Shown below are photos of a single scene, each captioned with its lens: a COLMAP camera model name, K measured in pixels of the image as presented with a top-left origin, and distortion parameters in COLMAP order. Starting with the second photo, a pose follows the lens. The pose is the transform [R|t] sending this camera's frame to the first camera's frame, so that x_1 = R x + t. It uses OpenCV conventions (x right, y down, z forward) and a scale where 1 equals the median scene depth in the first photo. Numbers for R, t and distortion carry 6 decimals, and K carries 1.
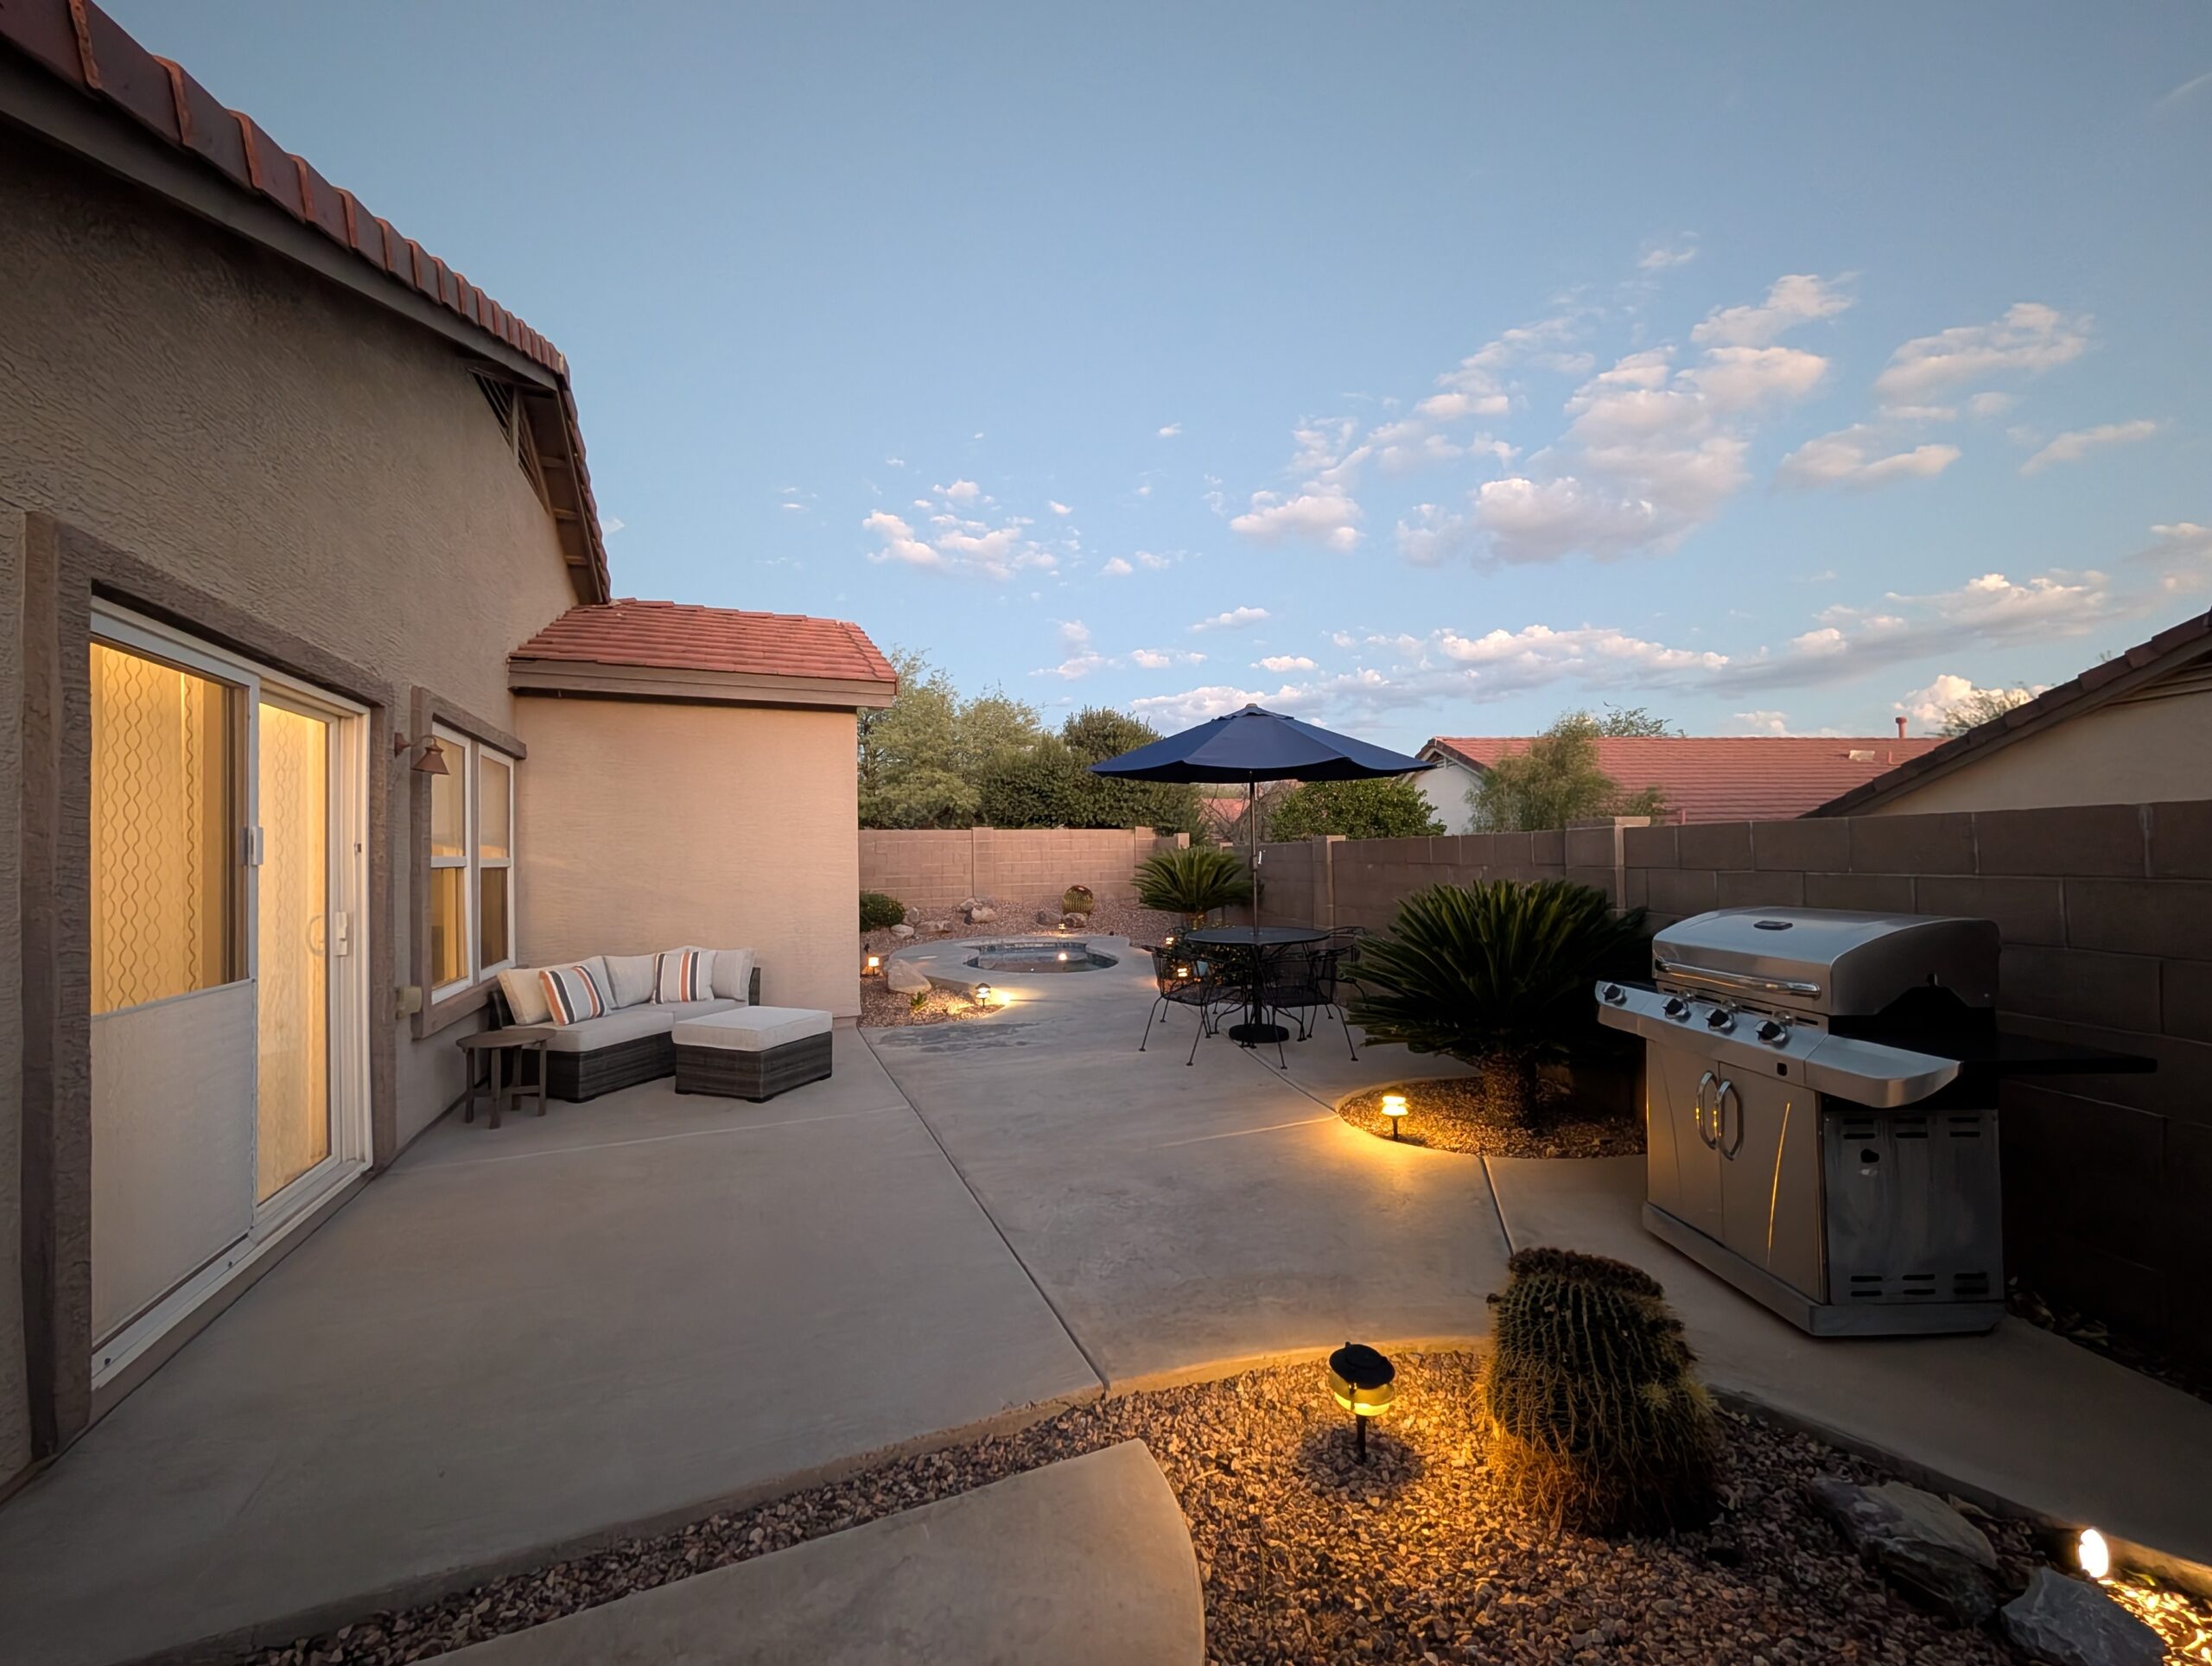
lens RADIAL K [[844.7, 0, 1113.5], [0, 844.7, 841.8], [0, 0, 1]] dist [0.000972, -0.000686]
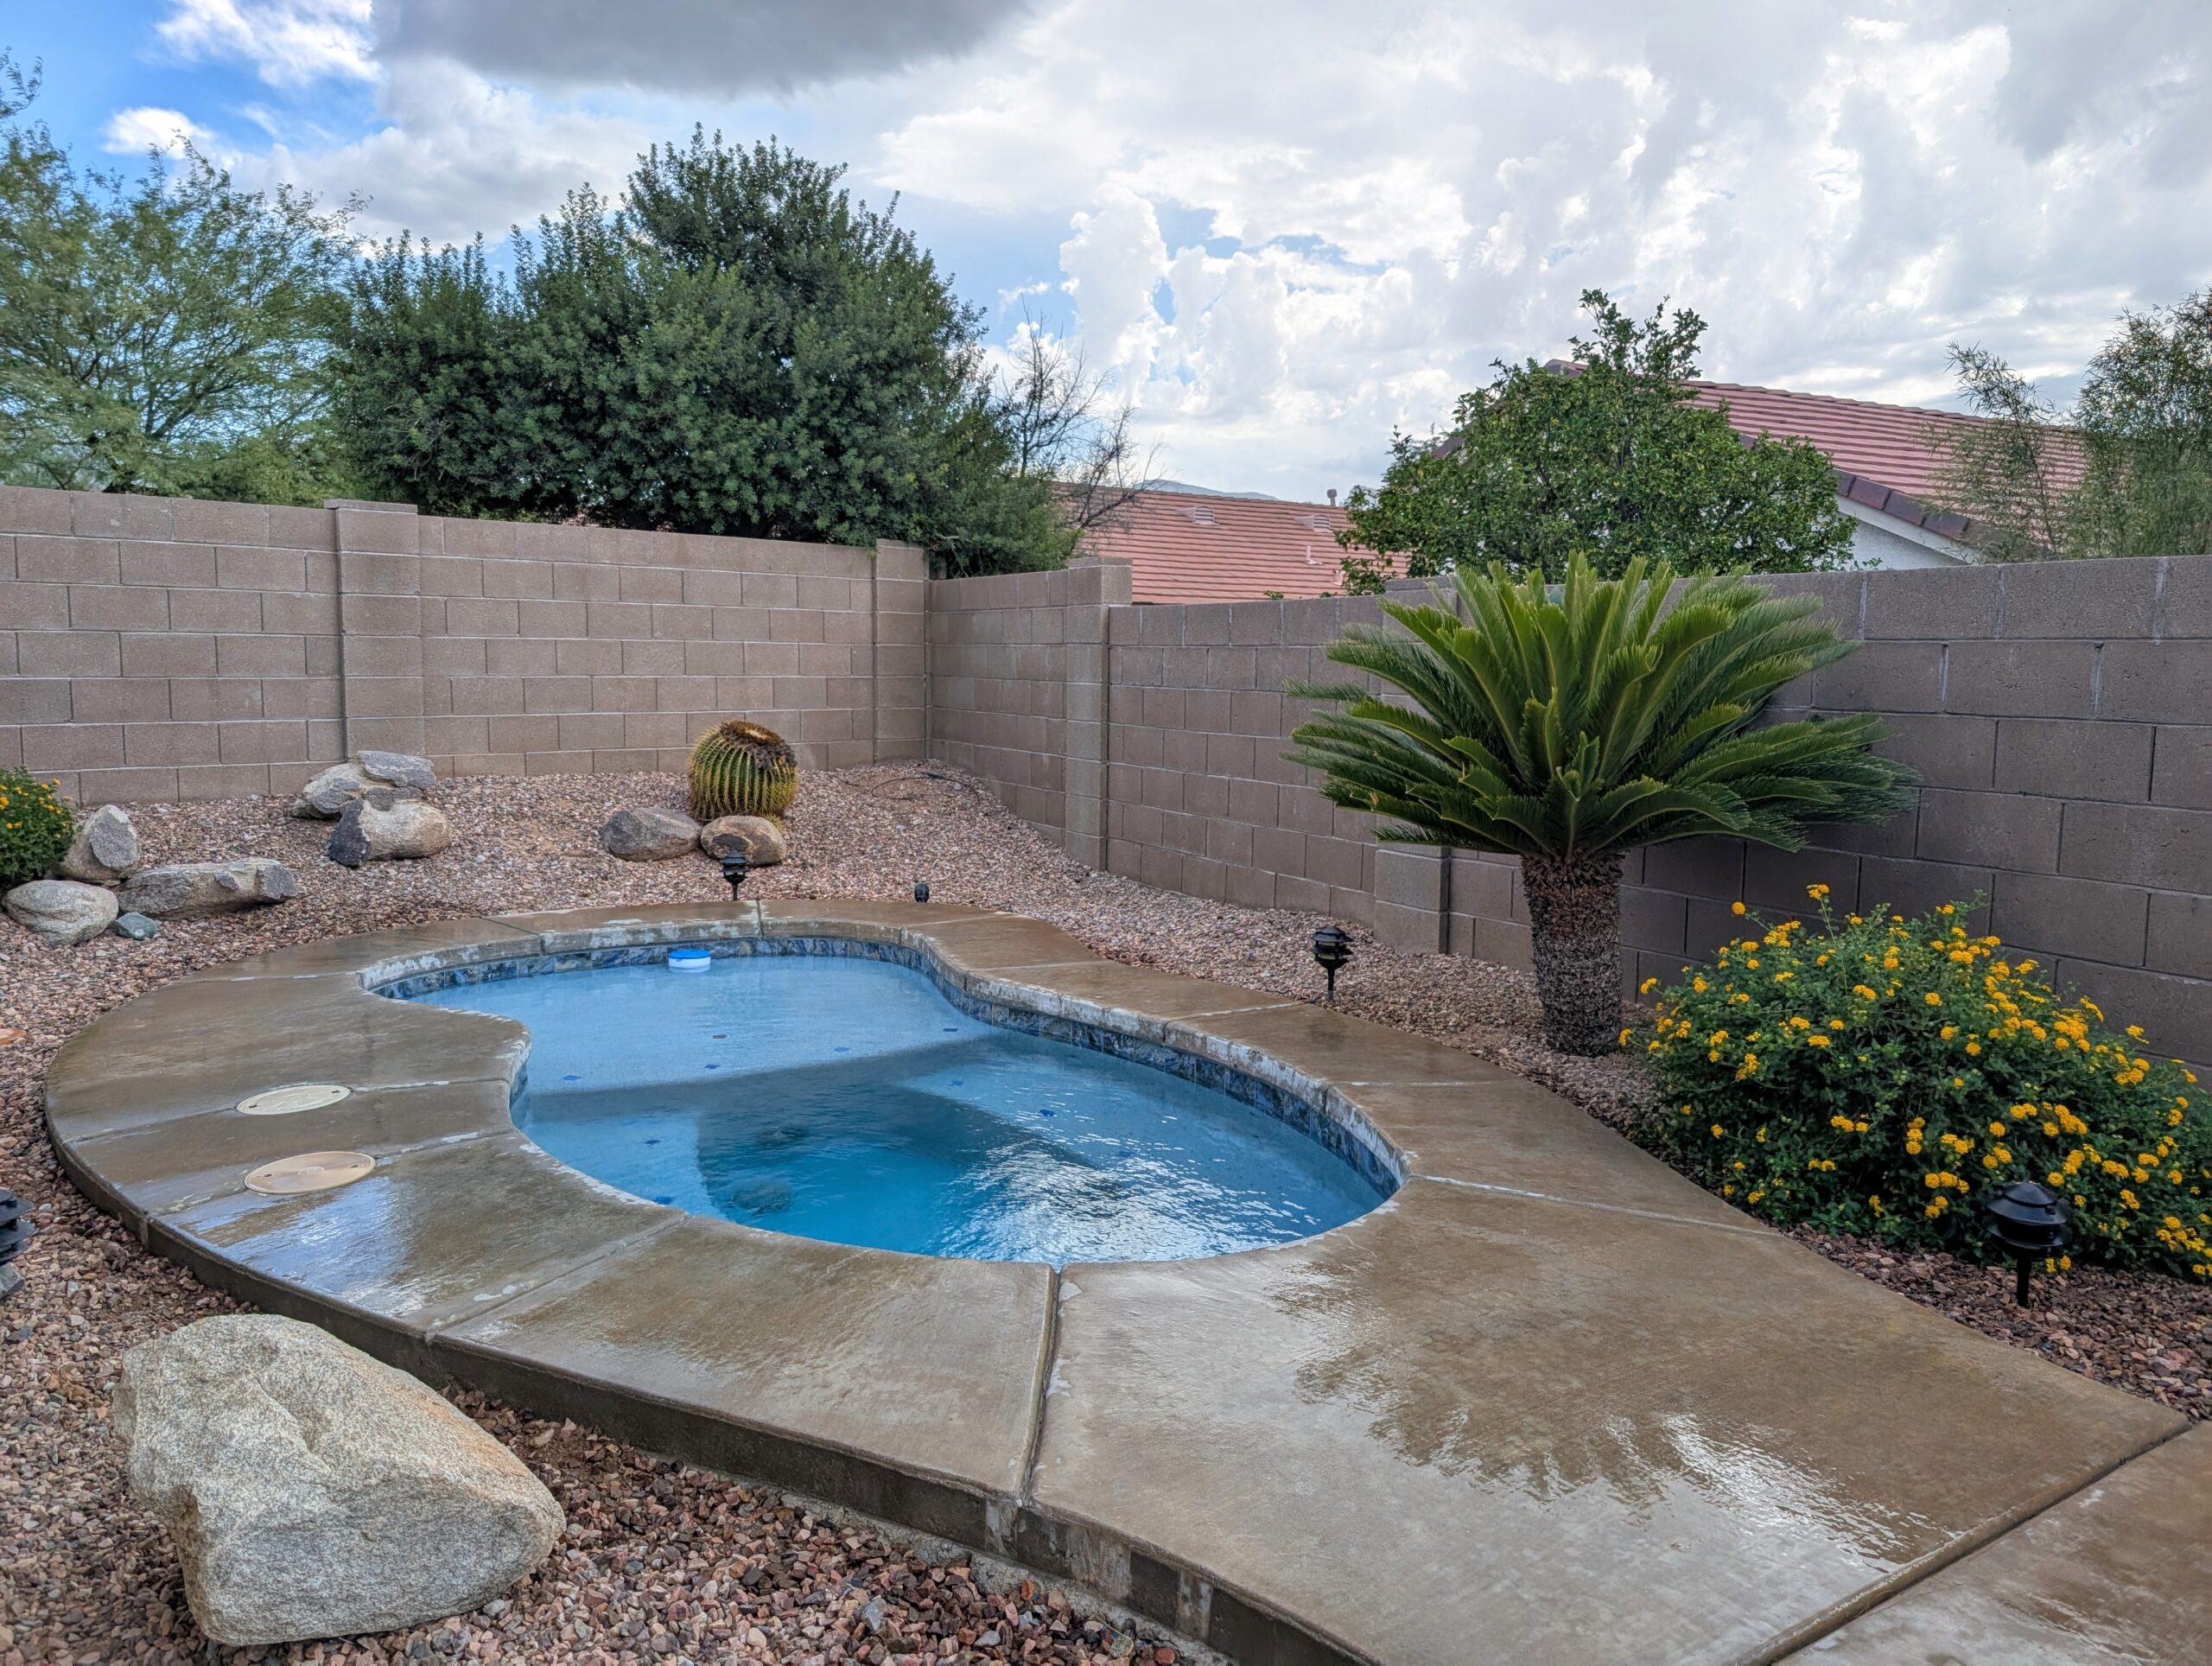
lens RADIAL K [[1598.2, 0, 1115.0], [0, 1598.2, 846.1], [0, 0, 1]] dist [0.018457, -0.003912]
pose [[0.928508, -0.018065, 0.370874, -0.477579], [-0.030804, 0.991625, 0.125422, 0.074903], [-0.370034, -0.127880, 0.920175, 1.594989]]
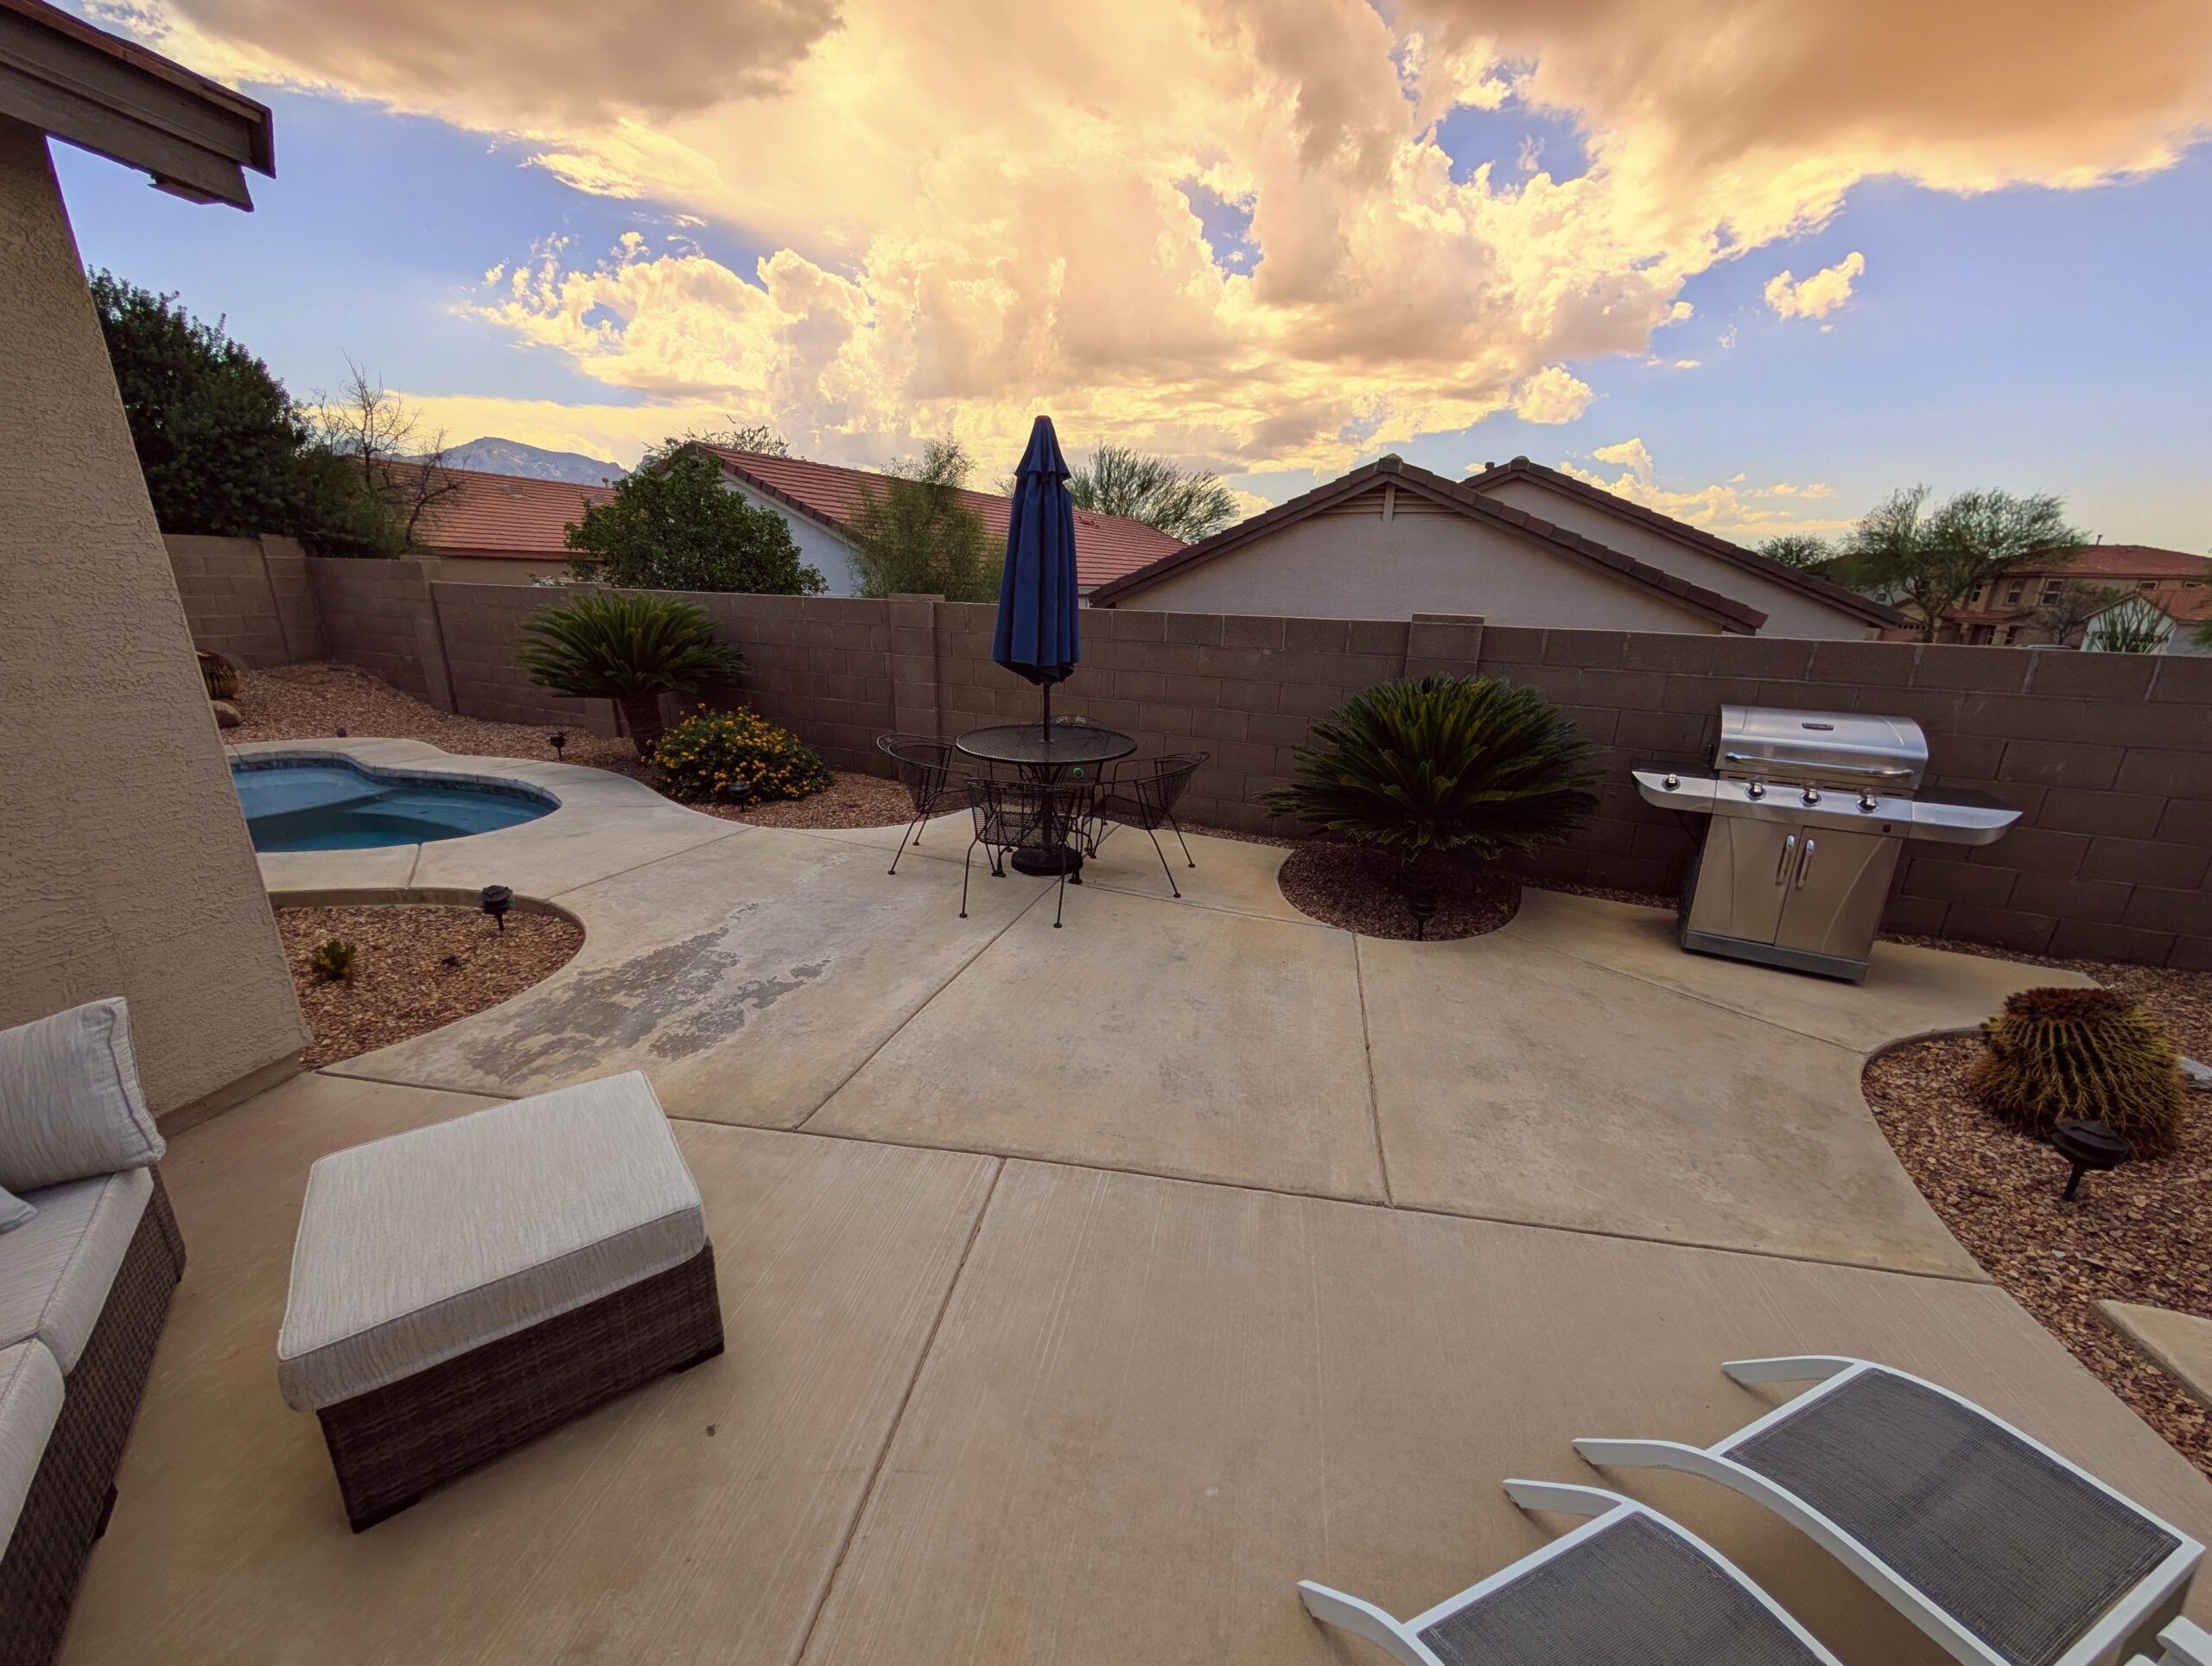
lens RADIAL K [[844.7, 0, 1111.1], [0, 844.7, 835.9], [0, 0, 1]] dist [0.000972, -0.000686]
pose [[0.543494, -0.217869, 0.810646, -0.678956], [-0.044207, 0.956960, 0.286832, -0.050914], [-0.838248, -0.191728, 0.510471, 0.792978]]
